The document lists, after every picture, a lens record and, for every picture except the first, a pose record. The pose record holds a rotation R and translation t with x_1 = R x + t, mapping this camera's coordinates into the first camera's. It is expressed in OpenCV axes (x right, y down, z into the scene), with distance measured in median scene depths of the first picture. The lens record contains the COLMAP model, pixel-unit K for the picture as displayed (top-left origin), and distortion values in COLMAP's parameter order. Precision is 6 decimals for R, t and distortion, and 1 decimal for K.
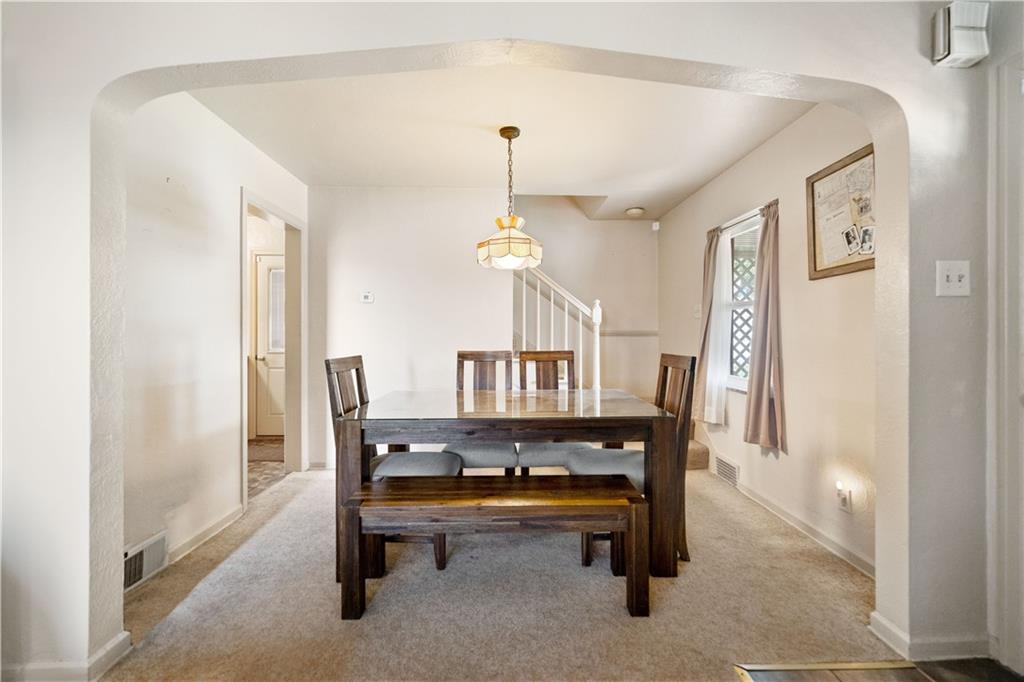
lens RADIAL K [[432.1, 0, 515.4], [0, 432.1, 330.2], [0, 0, 1]] dist [0.002339, -0.000621]
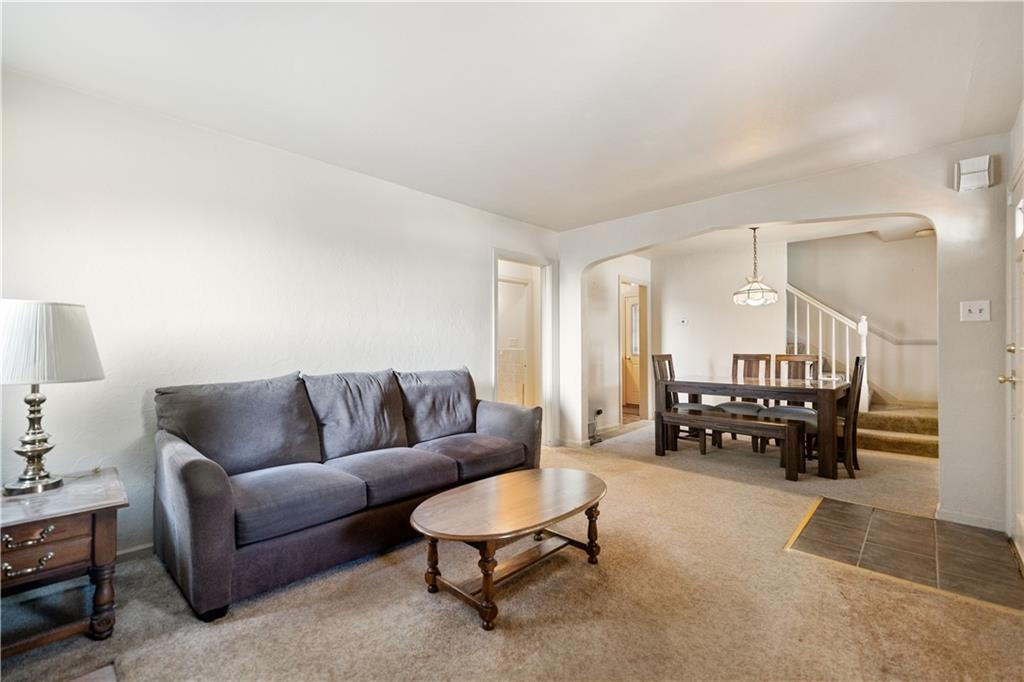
lens RADIAL K [[432.1, 0, 518.7], [0, 432.1, 345.0], [0, 0, 1]] dist [0.002339, -0.000621]
pose [[0.708259, -0.000035, -0.705953, 0.479147], [0.008797, 0.999923, 0.008776, -0.006627], [0.705898, -0.012426, 0.708204, -0.793323]]
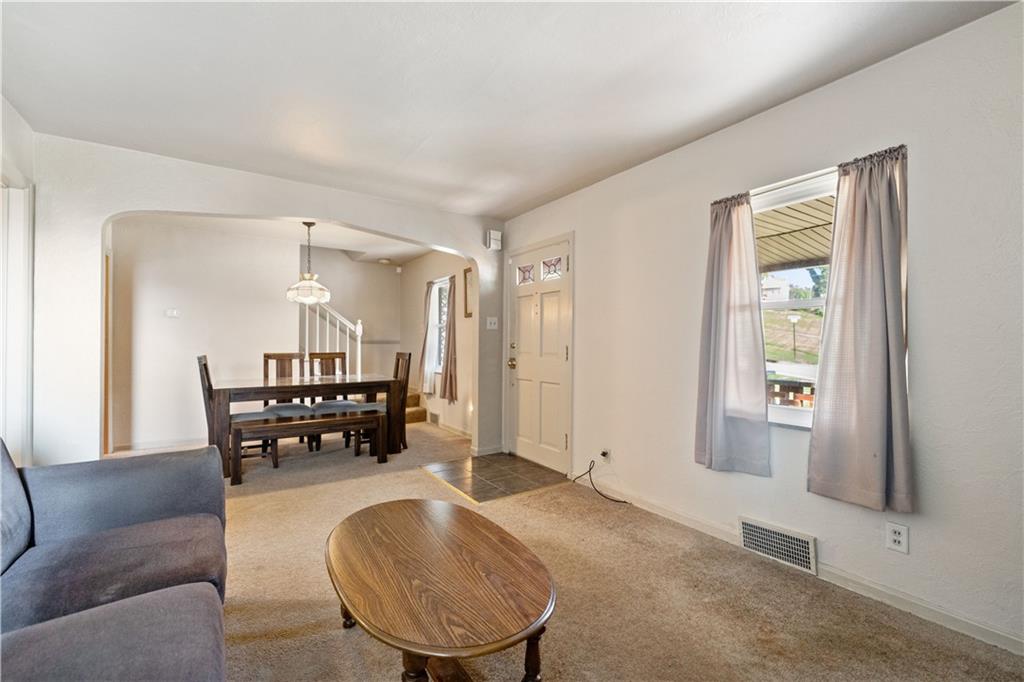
lens RADIAL K [[432.1, 0, 514.8], [0, 432.1, 342.4], [0, 0, 1]] dist [0.002339, -0.000621]
pose [[0.848640, 0.004422, 0.528953, -0.200395], [-0.008469, 0.999950, 0.005229, -0.003826], [-0.528904, -0.008917, 0.848635, -0.784218]]
